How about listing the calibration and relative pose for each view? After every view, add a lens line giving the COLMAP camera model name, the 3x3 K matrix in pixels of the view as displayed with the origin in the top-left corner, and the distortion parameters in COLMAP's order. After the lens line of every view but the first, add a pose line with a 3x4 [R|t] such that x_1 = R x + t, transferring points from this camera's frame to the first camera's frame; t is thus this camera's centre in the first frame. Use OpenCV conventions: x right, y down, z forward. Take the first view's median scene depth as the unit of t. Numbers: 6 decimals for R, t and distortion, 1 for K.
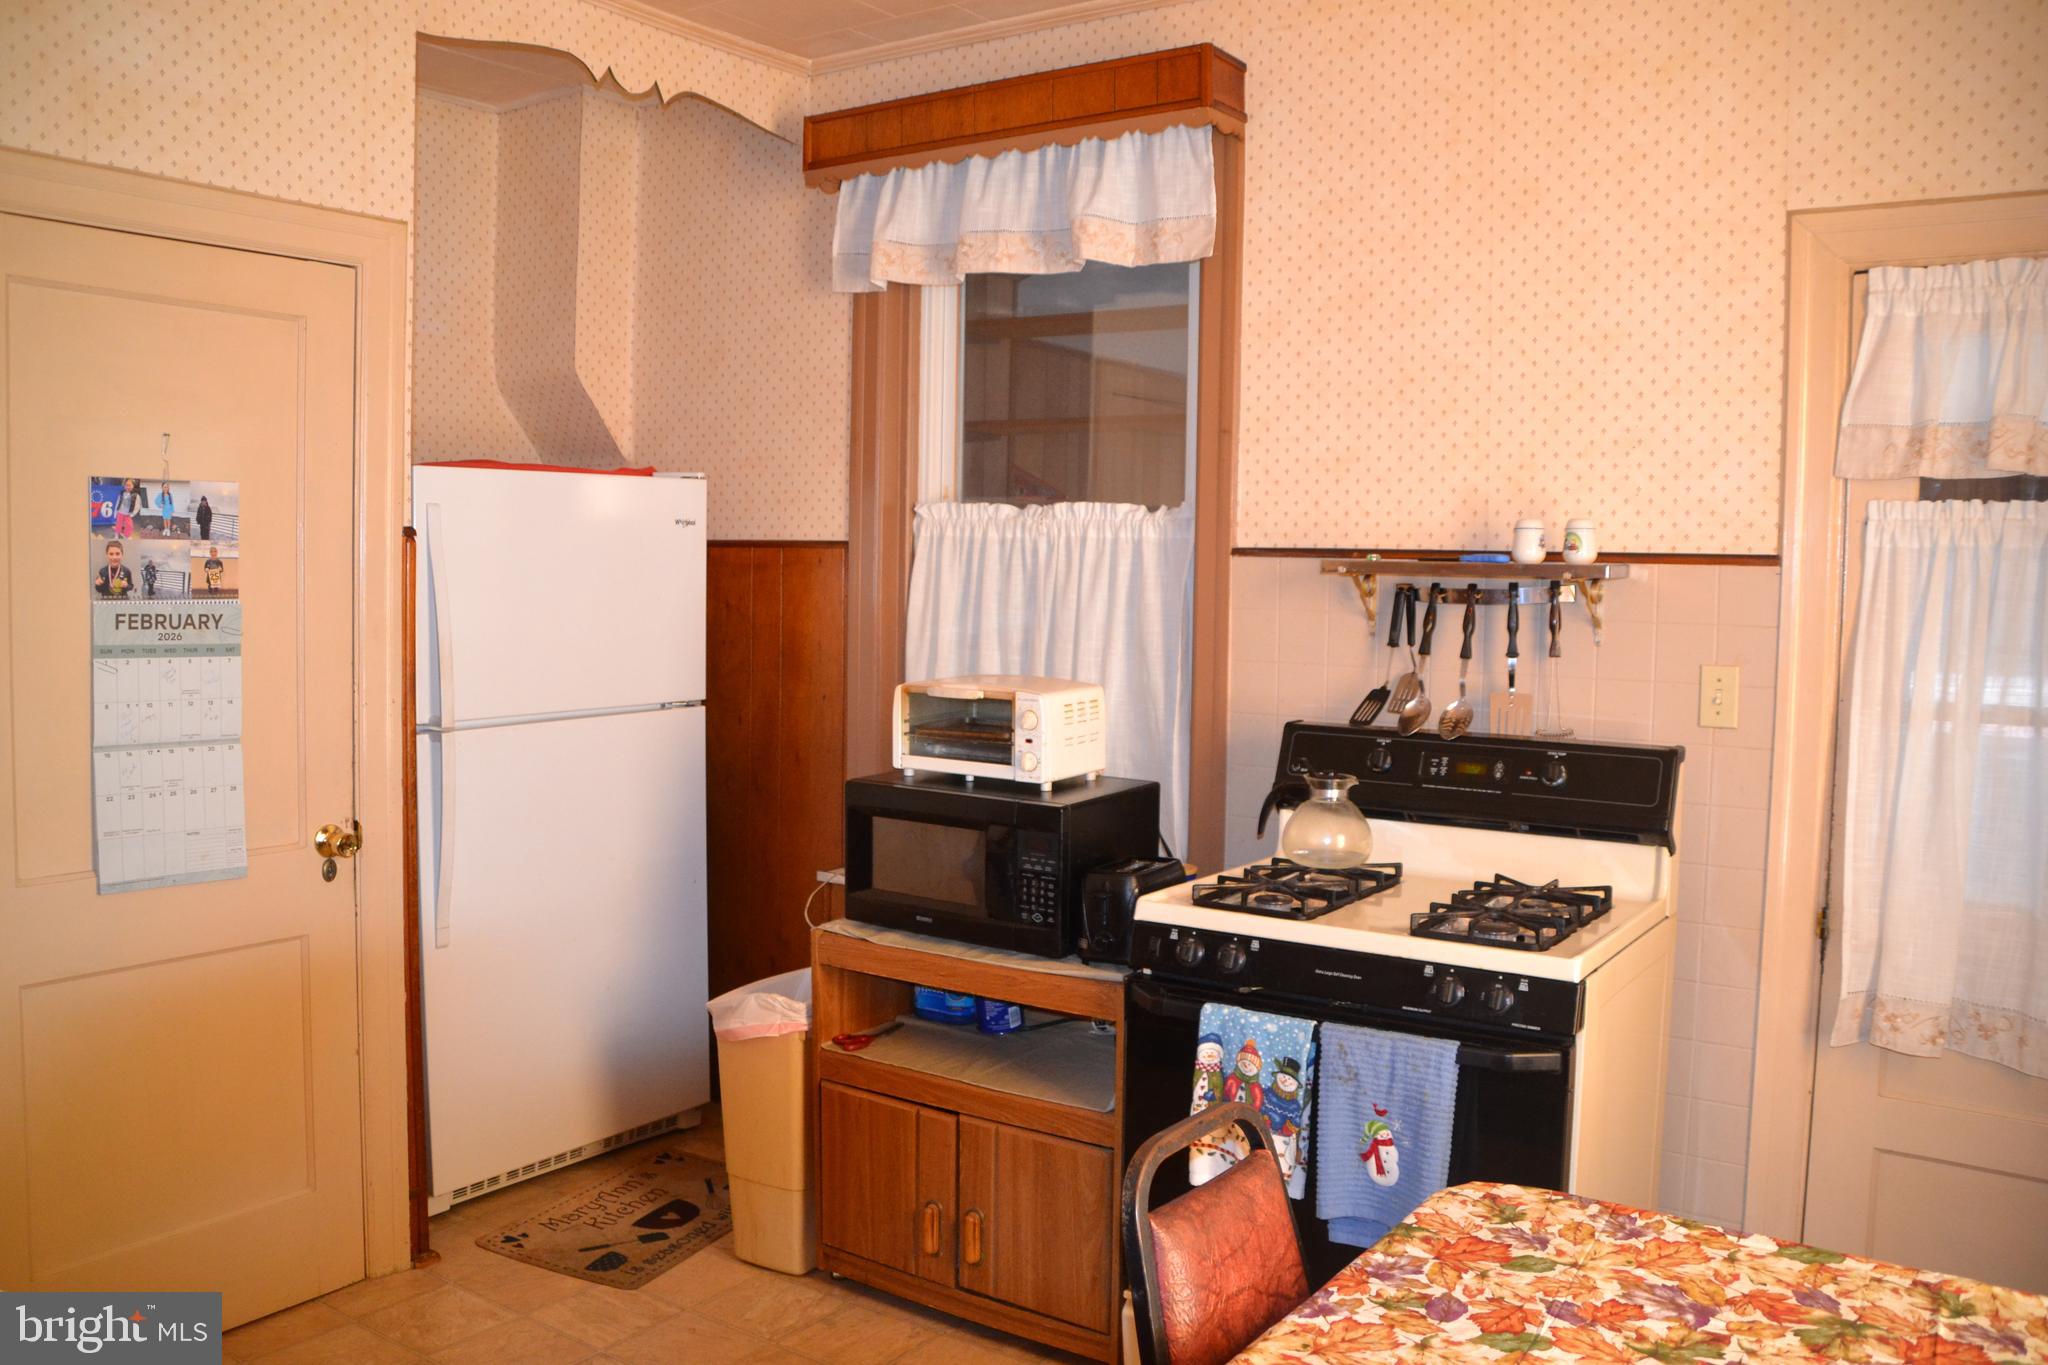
lens RADIAL K [[1653.9, 0, 1010.0], [0, 1653.9, 695.3], [0, 0, 1]] dist [-0.165524, 0.131620]
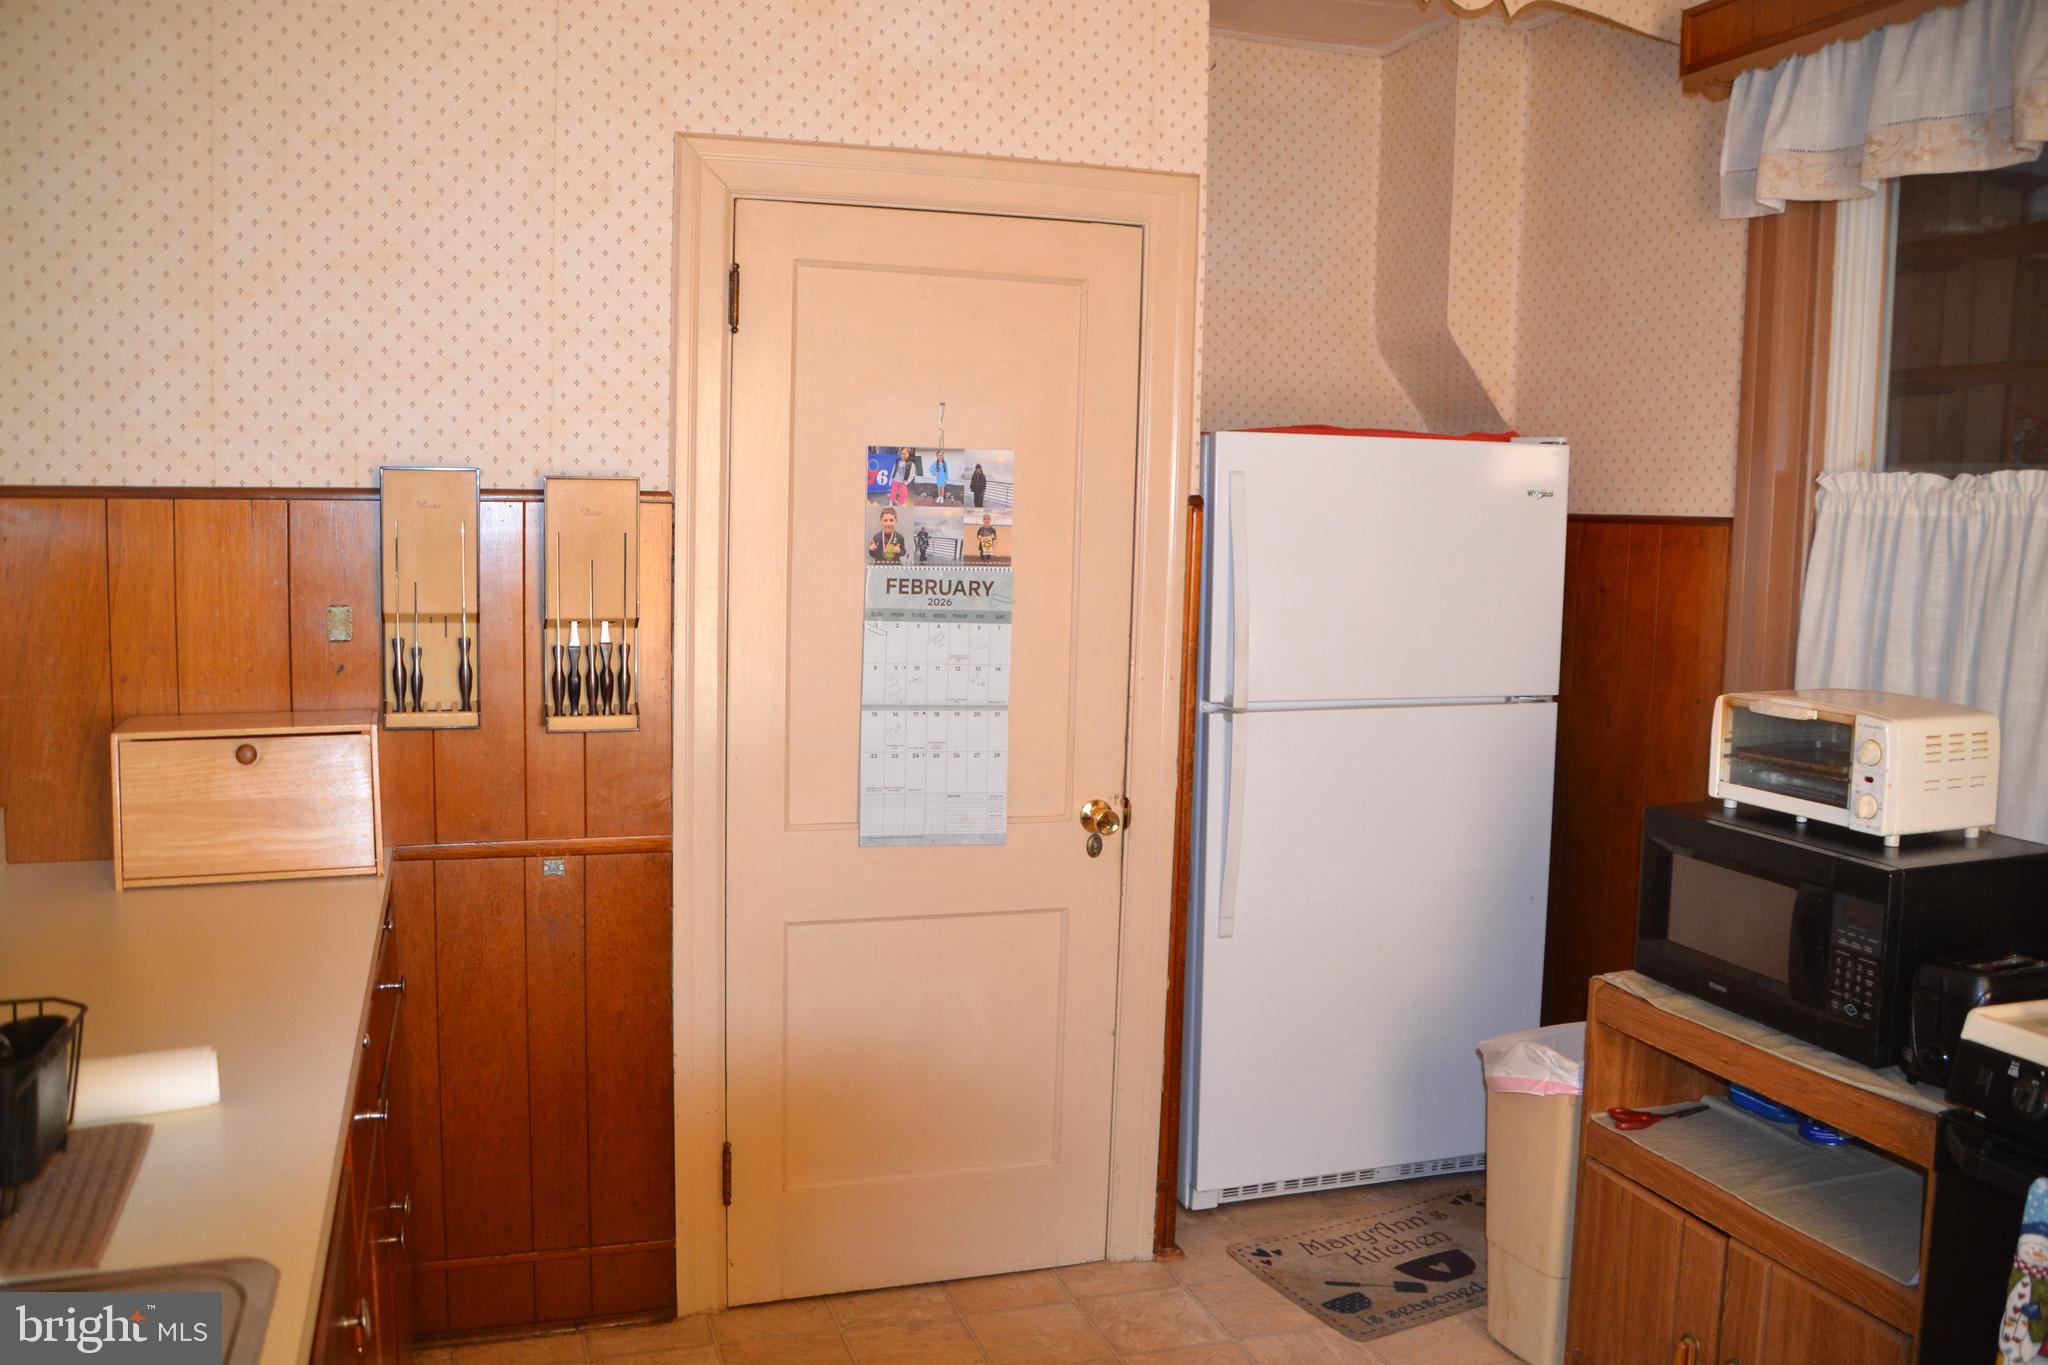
lens RADIAL K [[1653.9, 0, 1010.0], [0, 1653.9, 695.3], [0, 0, 1]] dist [-0.165524, 0.131620]
pose [[0.798266, 0.065445, -0.598739, 0.126216], [-0.055366, 0.997844, 0.035253, -0.014689], [0.599755, 0.005009, 0.800168, 0.157100]]
